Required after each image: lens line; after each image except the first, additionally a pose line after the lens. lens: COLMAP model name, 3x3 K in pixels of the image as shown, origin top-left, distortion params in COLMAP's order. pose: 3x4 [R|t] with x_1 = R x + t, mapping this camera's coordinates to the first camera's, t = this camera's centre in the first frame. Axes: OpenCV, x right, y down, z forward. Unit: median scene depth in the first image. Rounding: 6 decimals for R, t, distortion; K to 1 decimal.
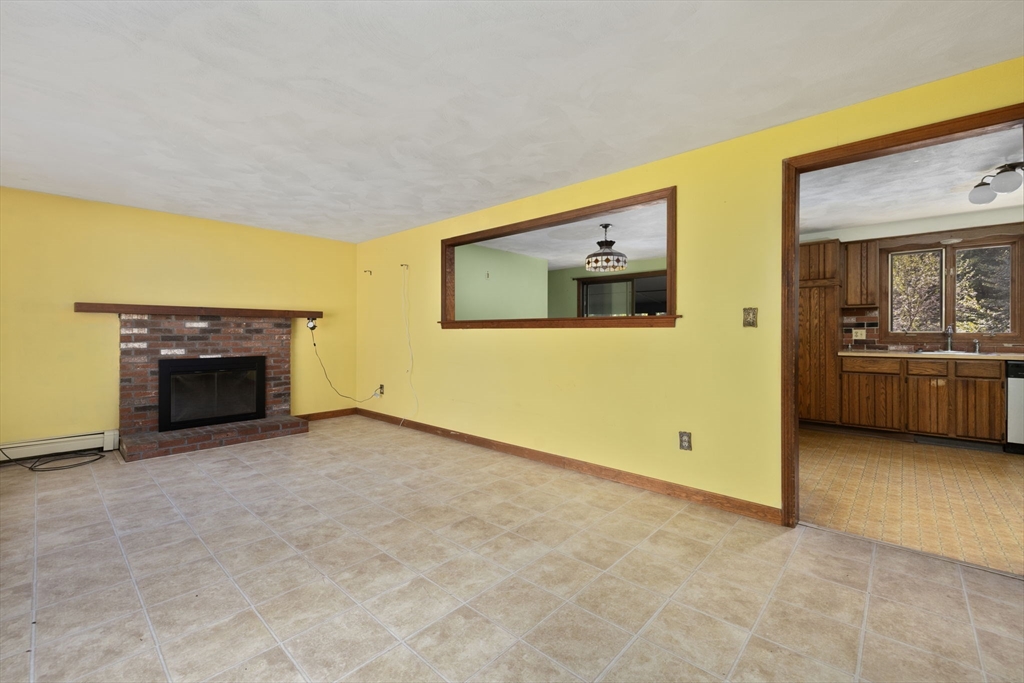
lens RADIAL K [[434.0, 0, 498.9], [0, 434.0, 332.4], [0, 0, 1]] dist [-0.002508, -0.000117]
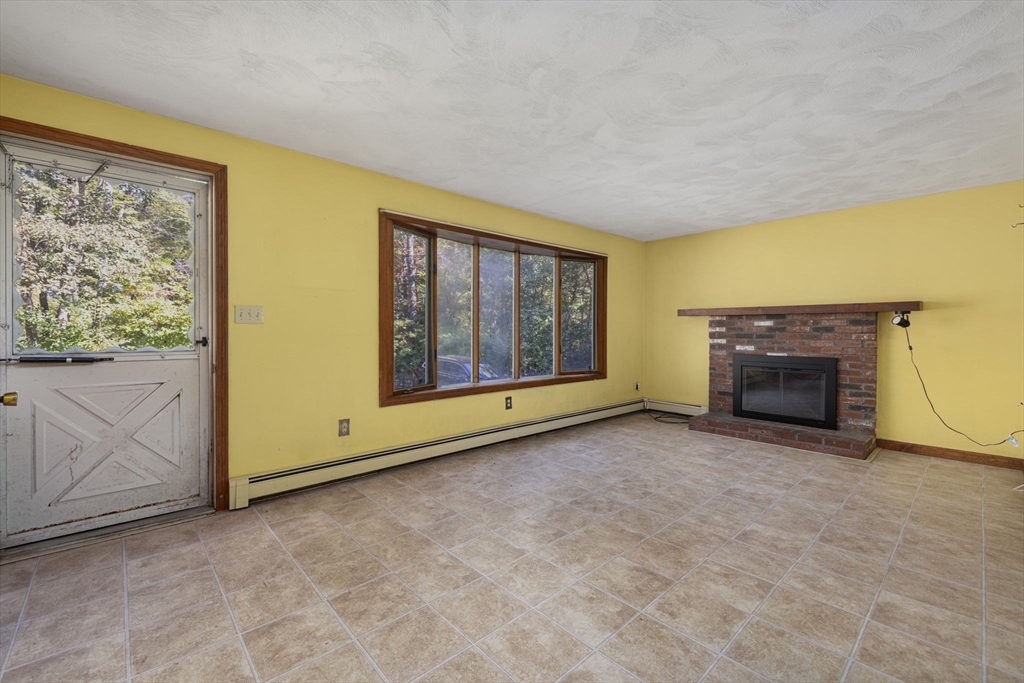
lens RADIAL K [[434.0, 0, 507.8], [0, 434.0, 337.0], [0, 0, 1]] dist [-0.002508, -0.000117]
pose [[-0.085193, 0.014709, -0.996256, 0.492410], [-0.001722, 0.999887, 0.014910, 0.000828], [0.996363, 0.002986, -0.085158, 0.563997]]
